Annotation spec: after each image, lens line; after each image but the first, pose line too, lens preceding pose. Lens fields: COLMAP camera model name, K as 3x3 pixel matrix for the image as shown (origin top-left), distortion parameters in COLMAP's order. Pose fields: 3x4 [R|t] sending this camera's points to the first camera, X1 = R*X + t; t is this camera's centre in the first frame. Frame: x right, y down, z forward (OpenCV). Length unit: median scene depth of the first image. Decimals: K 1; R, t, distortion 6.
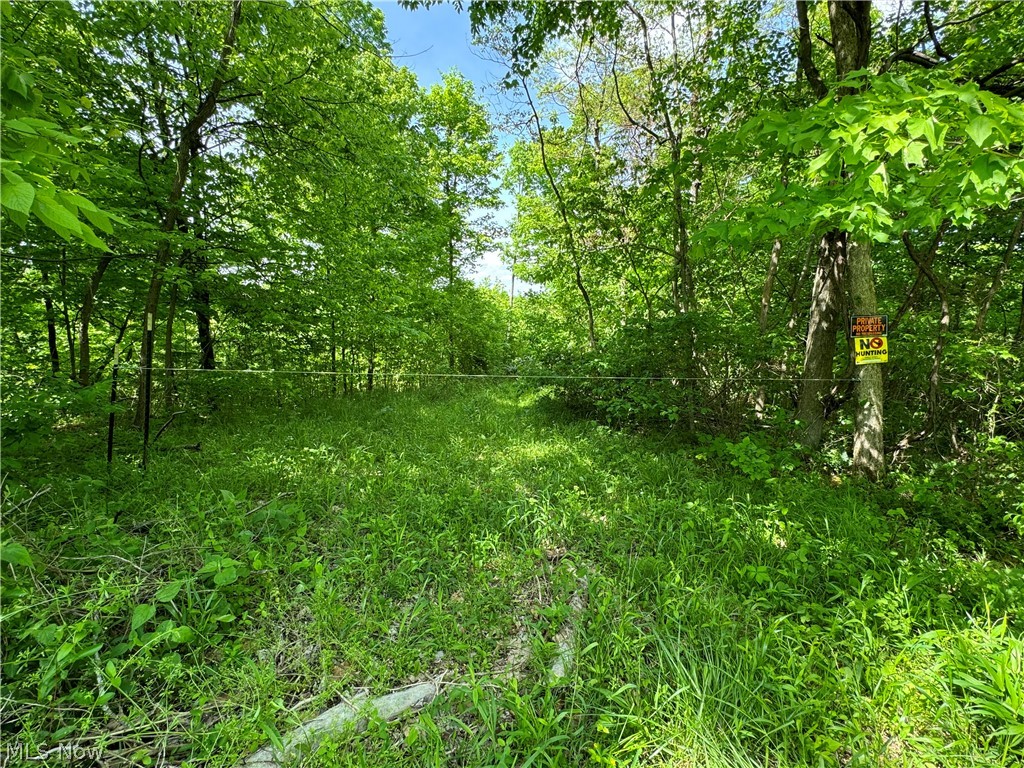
lens RADIAL K [[465.9, 0, 511.7], [0, 465.9, 383.6], [0, 0, 1]] dist [-0.014231, 0.000711]
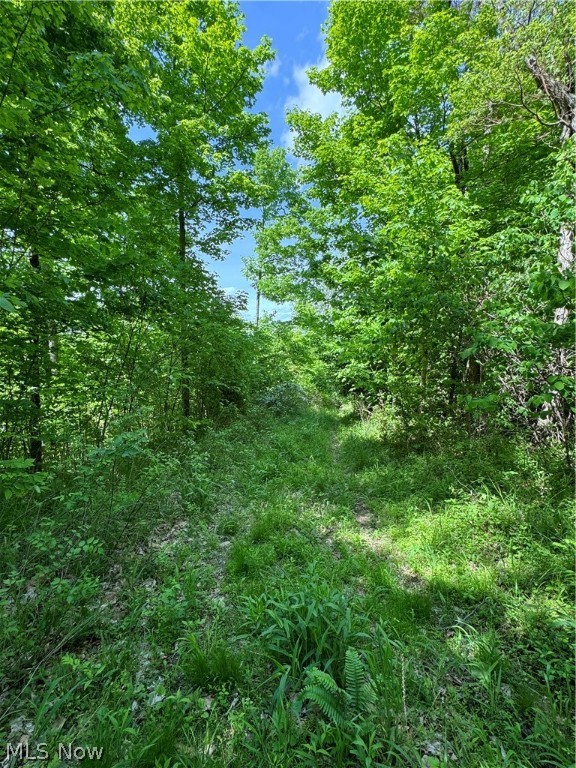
lens RADIAL K [[349.5, 0, 290.6], [0, 349.5, 383.8], [0, 0, 1]] dist [-0.014231, 0.000711]
pose [[0.990821, -0.031127, 0.131548, -0.030172], [0.036595, 0.998555, -0.039359, -0.023900], [-0.130133, 0.043811, 0.990528, 0.314796]]
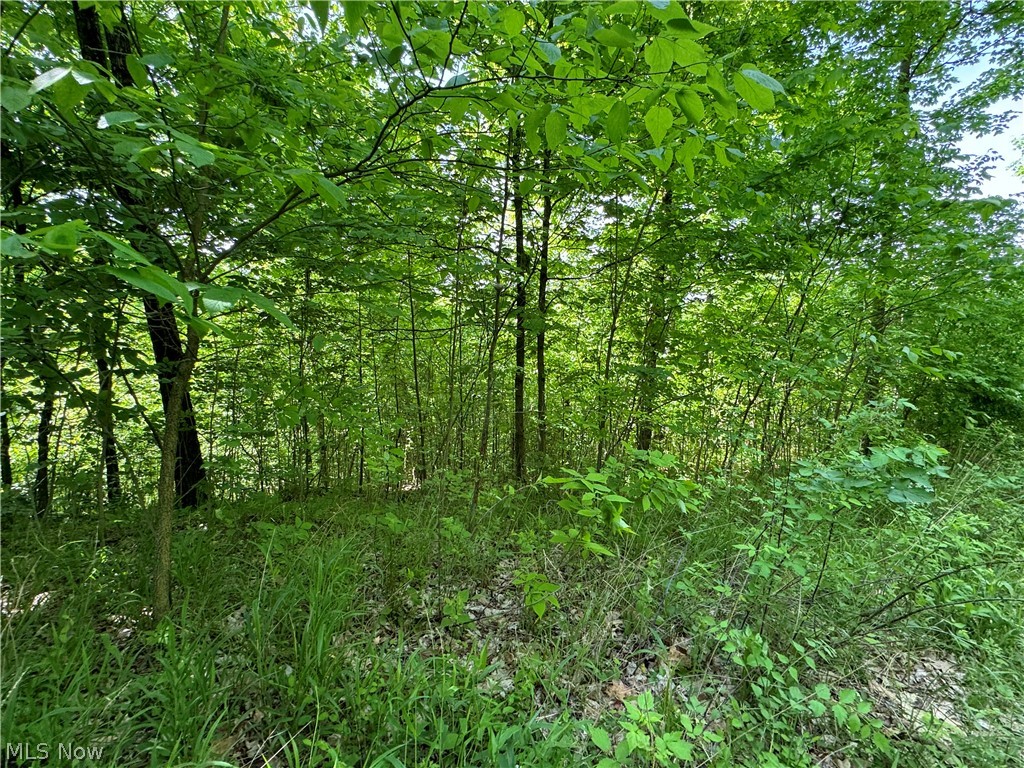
lens RADIAL K [[465.9, 0, 511.7], [0, 465.9, 384.3], [0, 0, 1]] dist [-0.014231, 0.000711]
pose [[0.719722, 0.070475, -0.690676, -0.054012], [-0.089727, 0.995933, 0.008122, -0.020275], [0.688440, 0.056127, 0.723119, 0.339586]]
